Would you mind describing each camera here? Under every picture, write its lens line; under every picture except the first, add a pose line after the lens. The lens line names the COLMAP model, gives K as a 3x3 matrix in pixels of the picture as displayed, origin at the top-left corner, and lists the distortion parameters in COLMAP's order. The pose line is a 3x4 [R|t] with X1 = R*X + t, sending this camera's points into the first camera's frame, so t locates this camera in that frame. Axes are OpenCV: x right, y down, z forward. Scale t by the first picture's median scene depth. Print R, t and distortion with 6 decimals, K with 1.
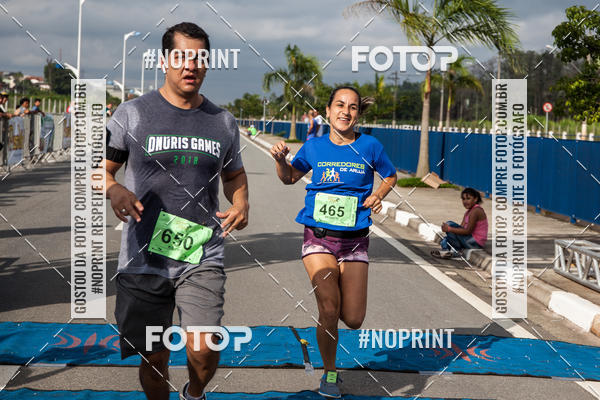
lens RADIAL K [[1177.8, 0, 371.1], [0, 1177.8, 145.3], [0, 0, 1]] dist [0.136165, 0.176195]
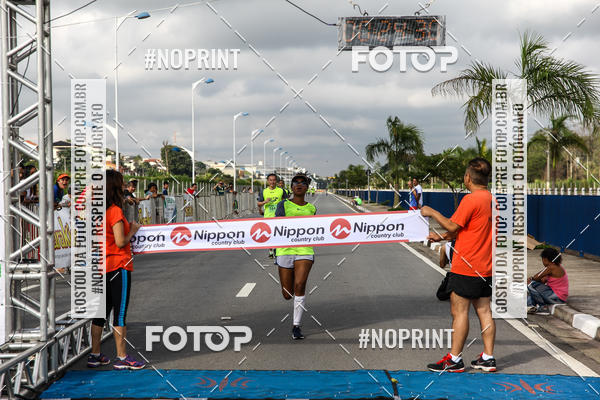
lens RADIAL K [[1322.5, 0, 300.0], [0, 1322.5, 200.0], [0, 0, 1]] dist [0.315507, 0.254007]
pose [[0.986894, -0.047544, -0.154204, 0.035400], [0.046530, 0.998865, -0.010182, -0.004795], [0.154513, 0.002873, 0.987987, -0.191286]]
